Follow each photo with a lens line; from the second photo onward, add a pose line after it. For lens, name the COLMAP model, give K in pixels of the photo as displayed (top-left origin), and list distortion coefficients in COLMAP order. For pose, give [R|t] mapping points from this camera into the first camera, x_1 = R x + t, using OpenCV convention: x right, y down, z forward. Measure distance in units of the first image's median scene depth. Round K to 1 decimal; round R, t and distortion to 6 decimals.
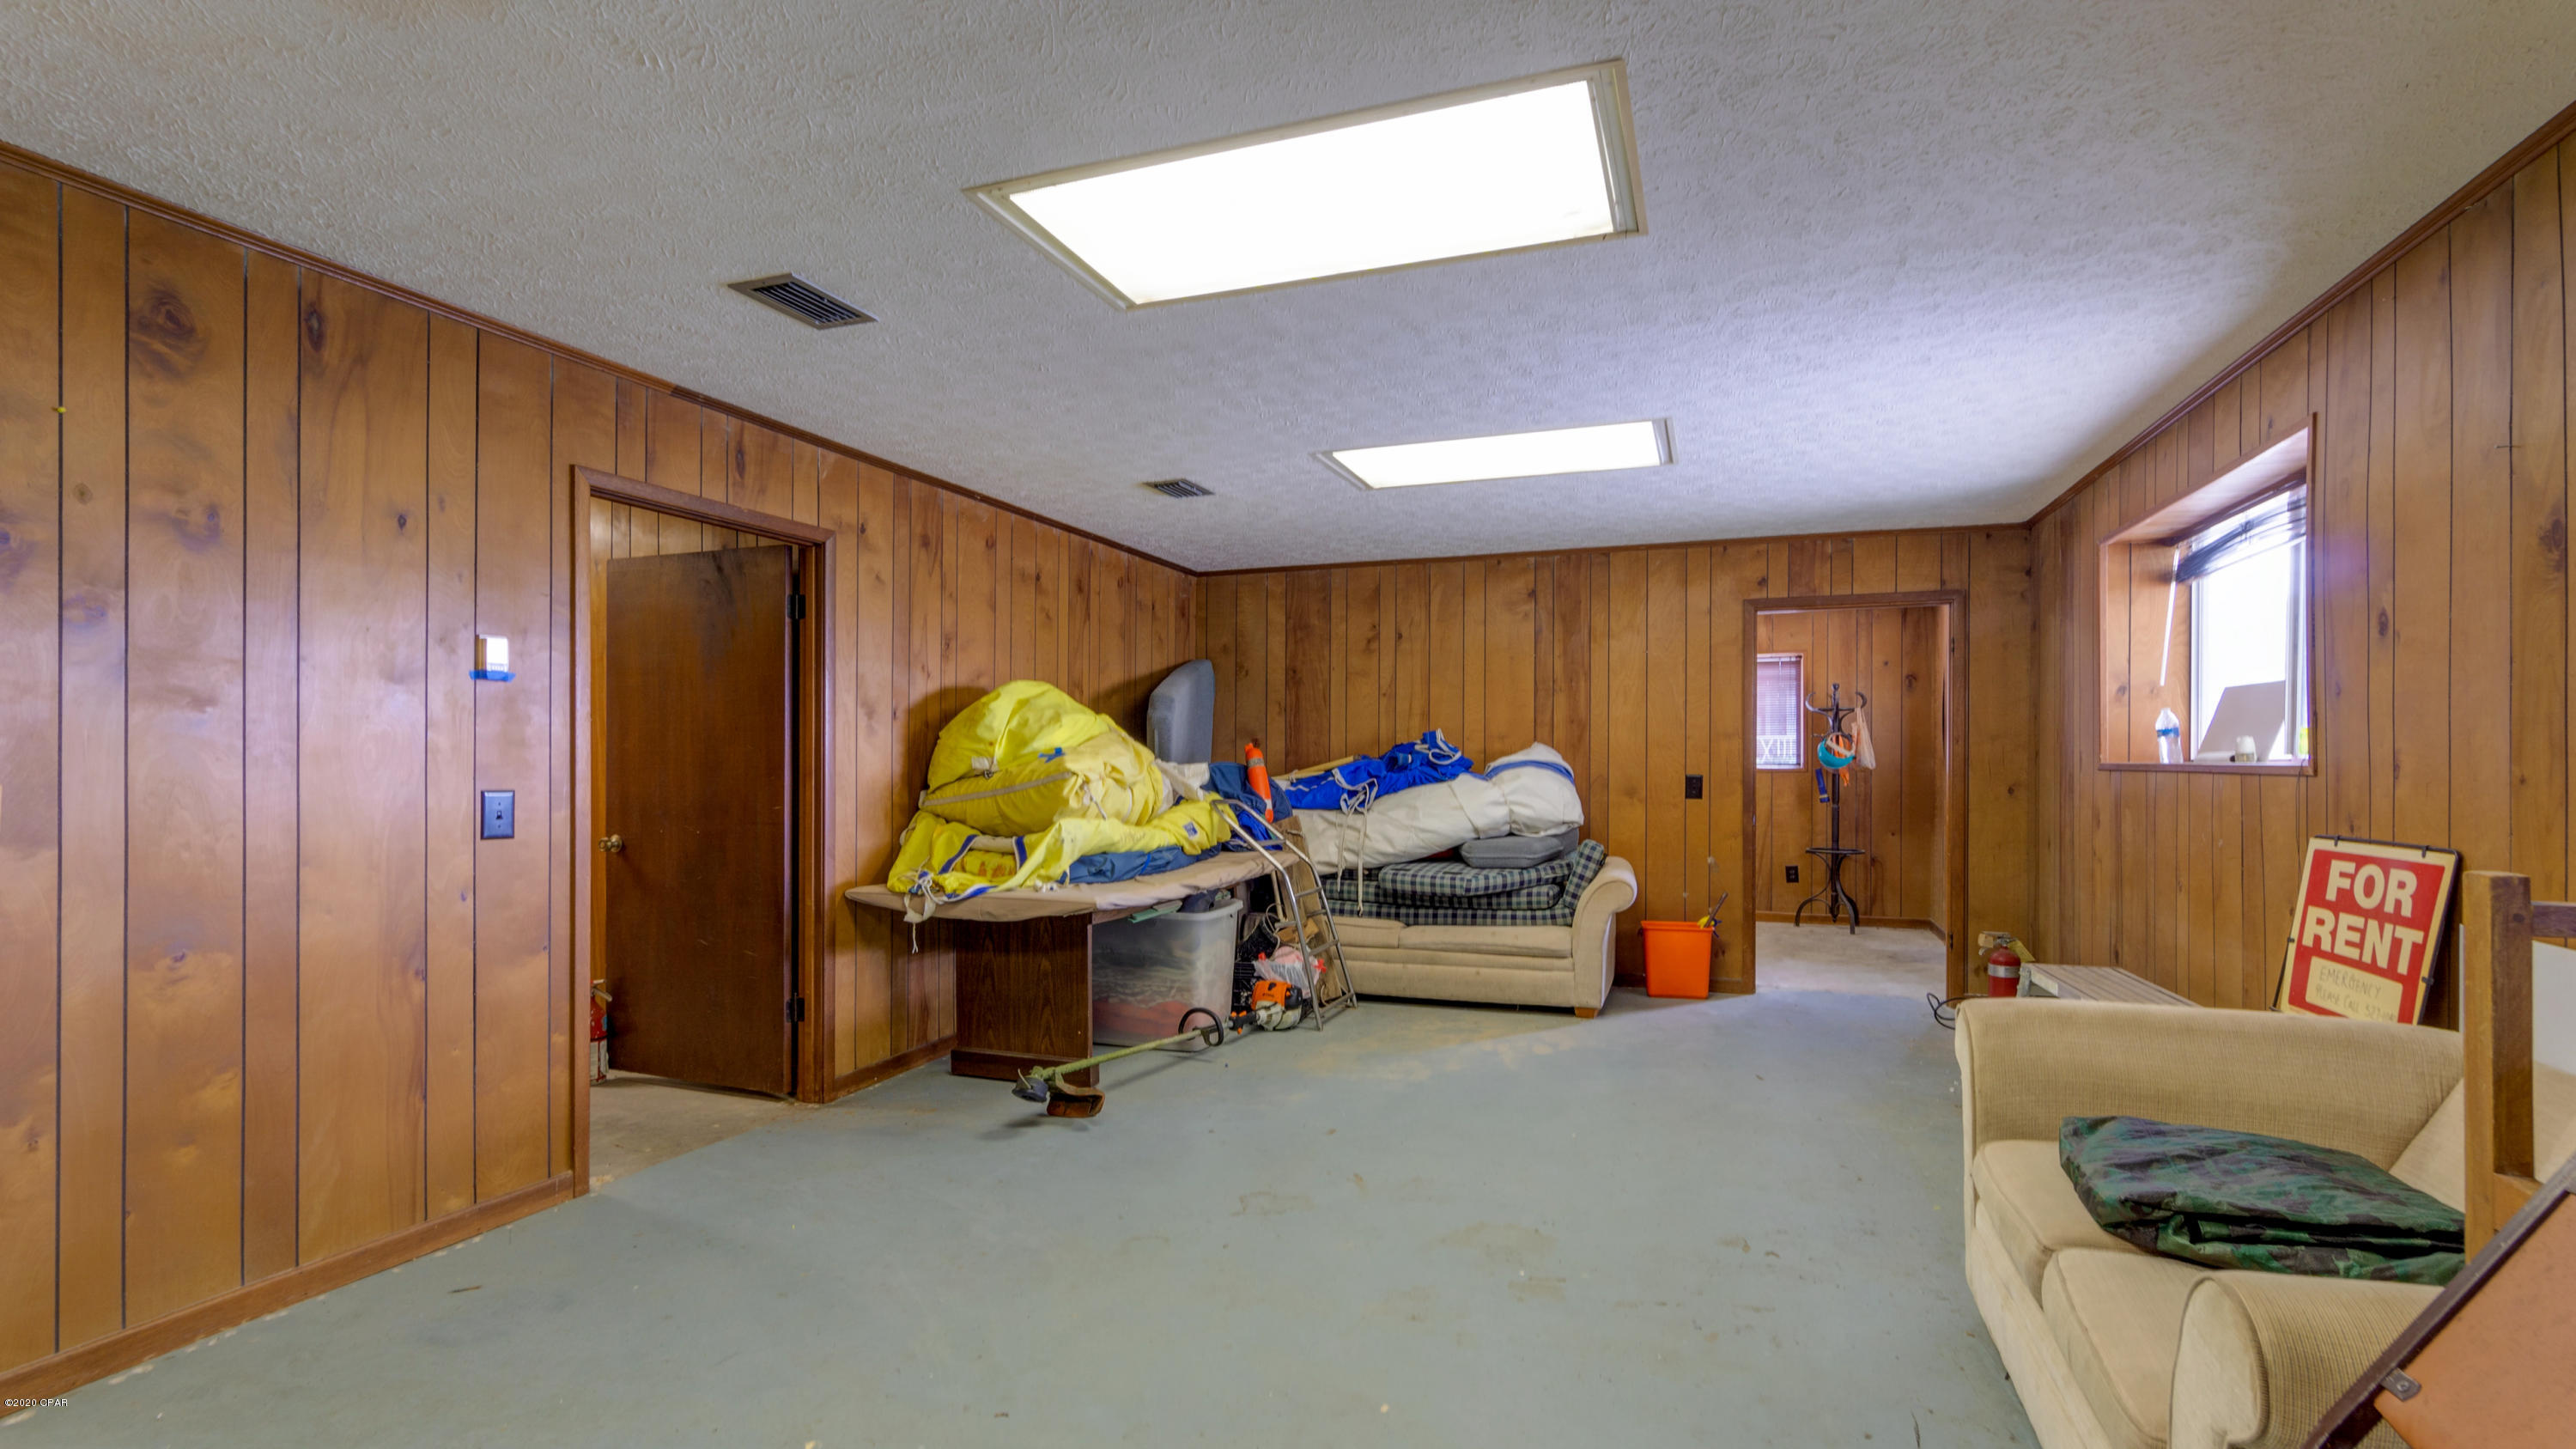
lens RADIAL K [[1148.3, 0, 1265.9], [0, 1148.3, 766.4], [0, 0, 1]] dist [-0.001404, -0.000817]
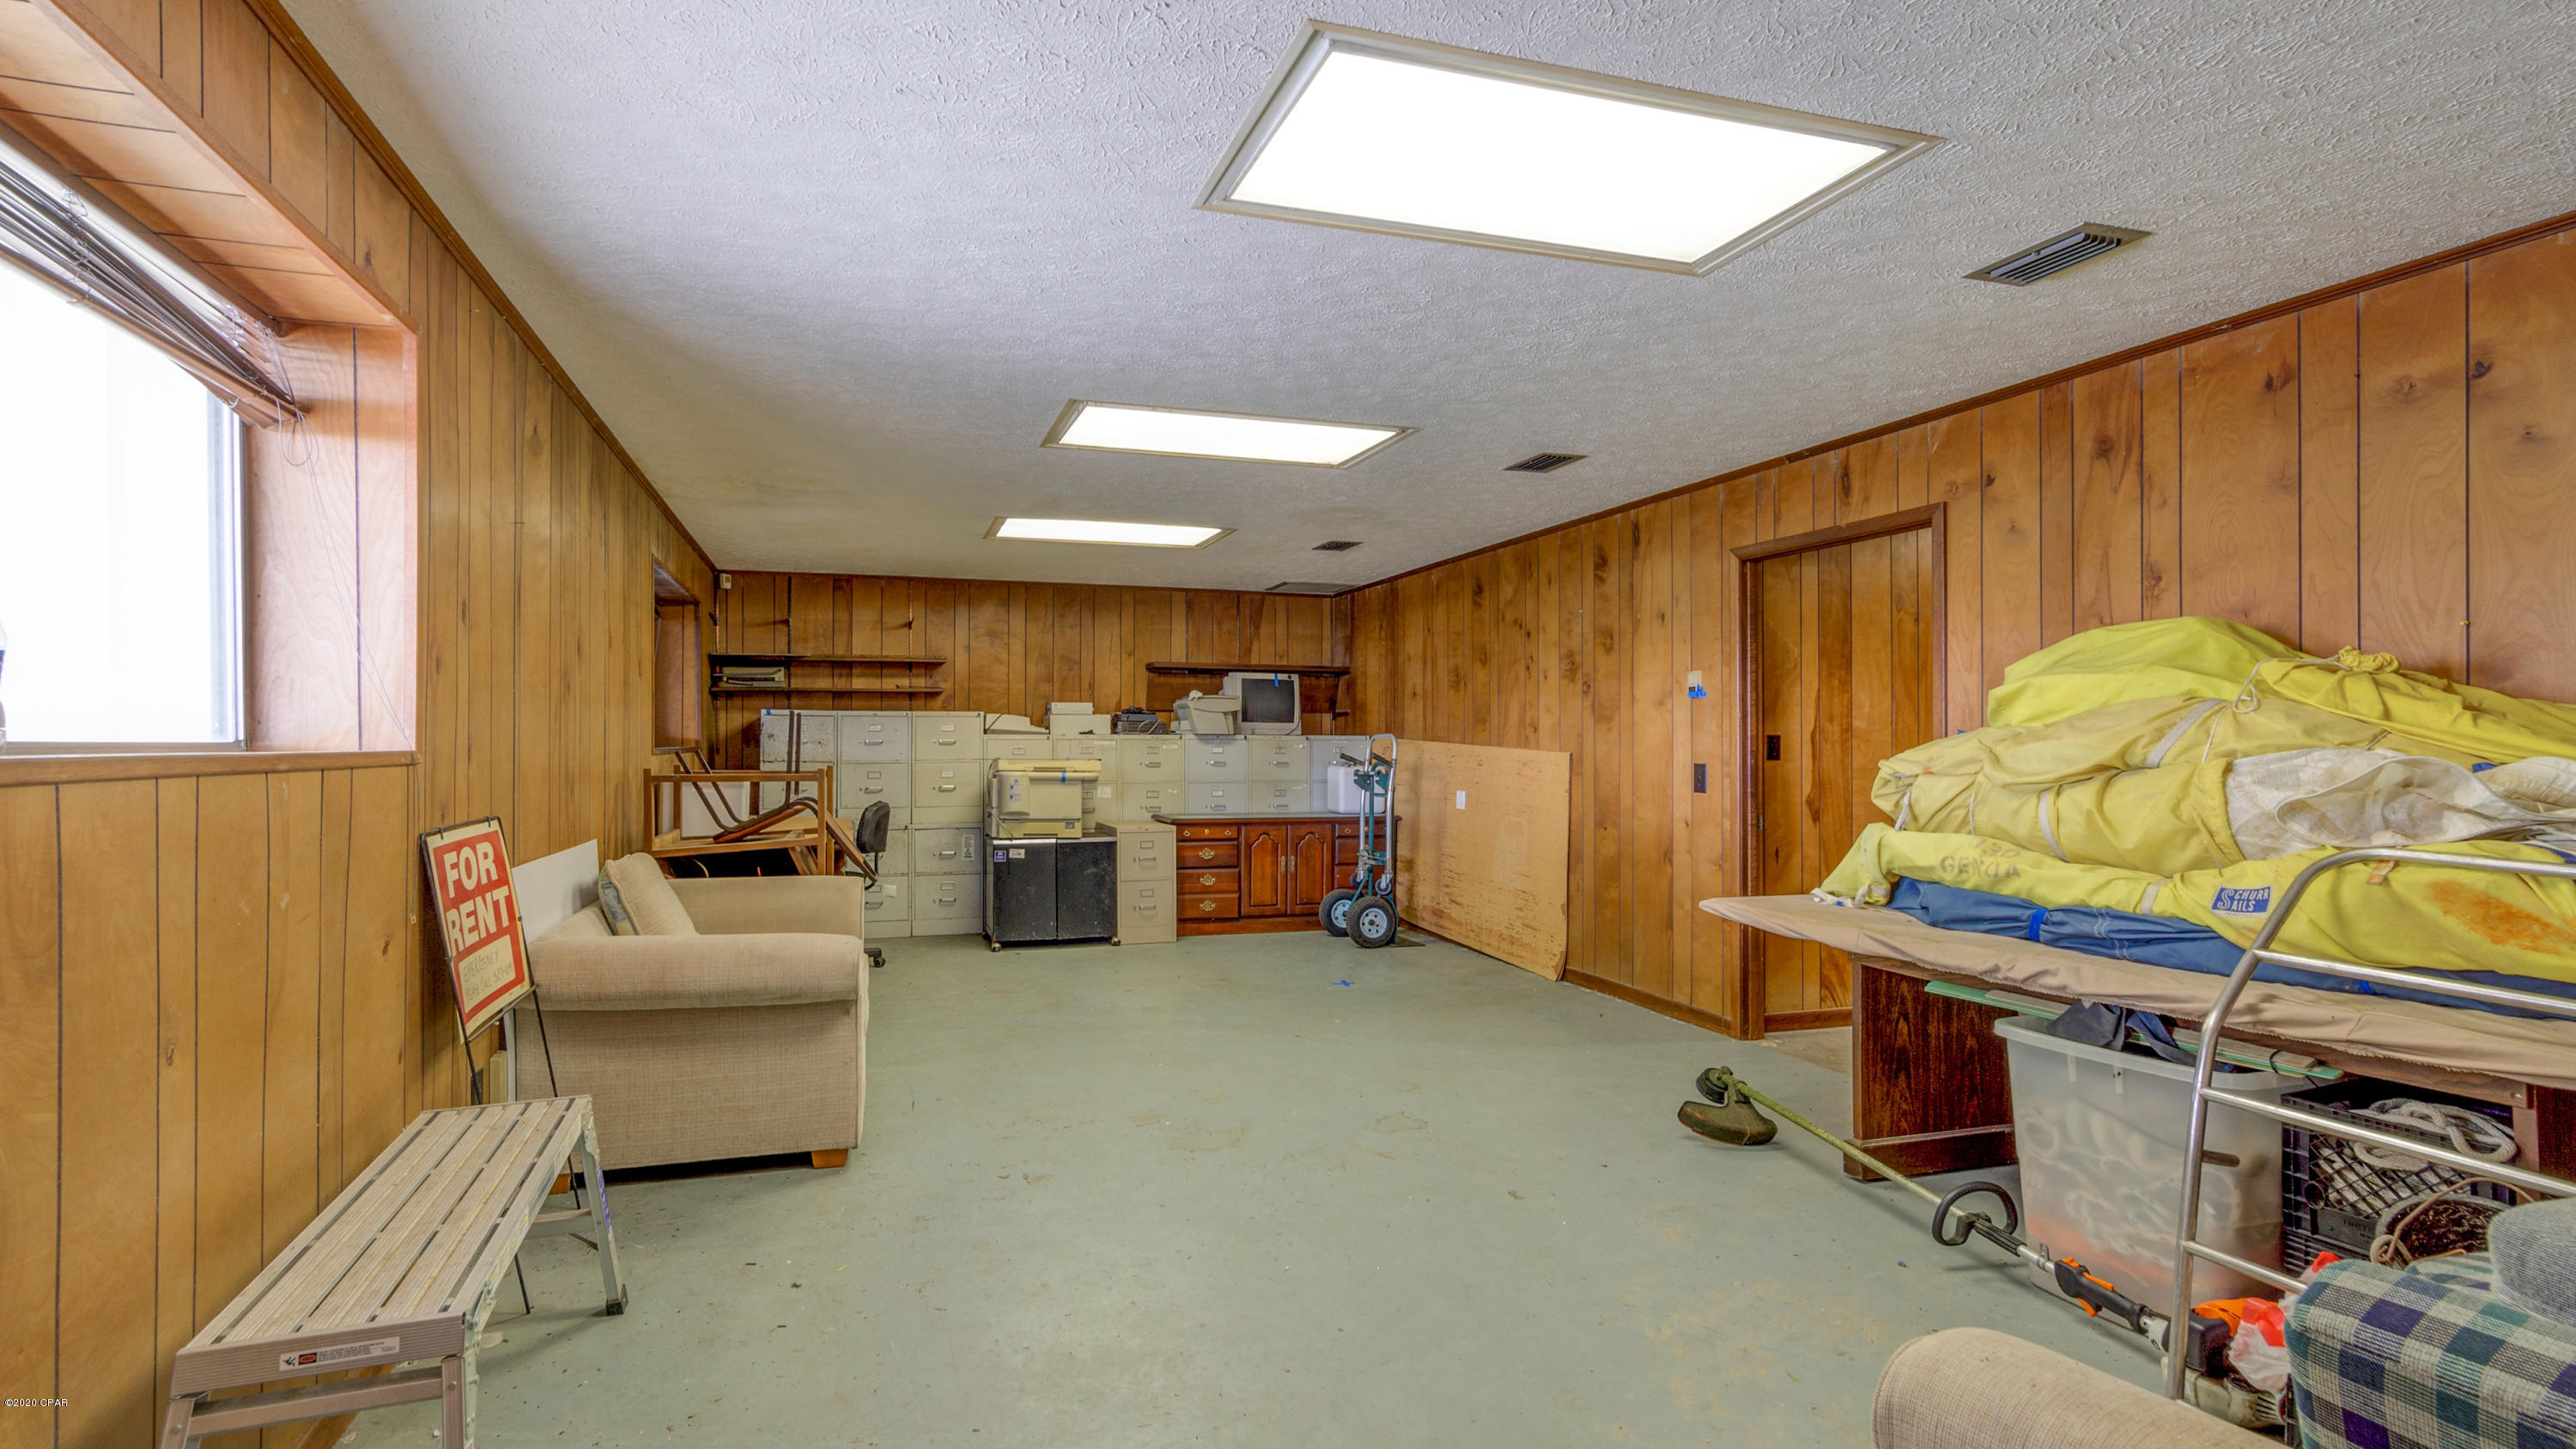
lens RADIAL K [[1320.8, 0, 1285.9], [0, 1320.8, 728.8], [0, 0, 1]] dist [-0.000143, 0.000153]
pose [[-0.766420, -0.007878, -0.642291, 1.063741], [-0.005811, 0.999969, -0.005332, -0.015719], [0.642314, -0.000354, -0.766442, 2.167587]]
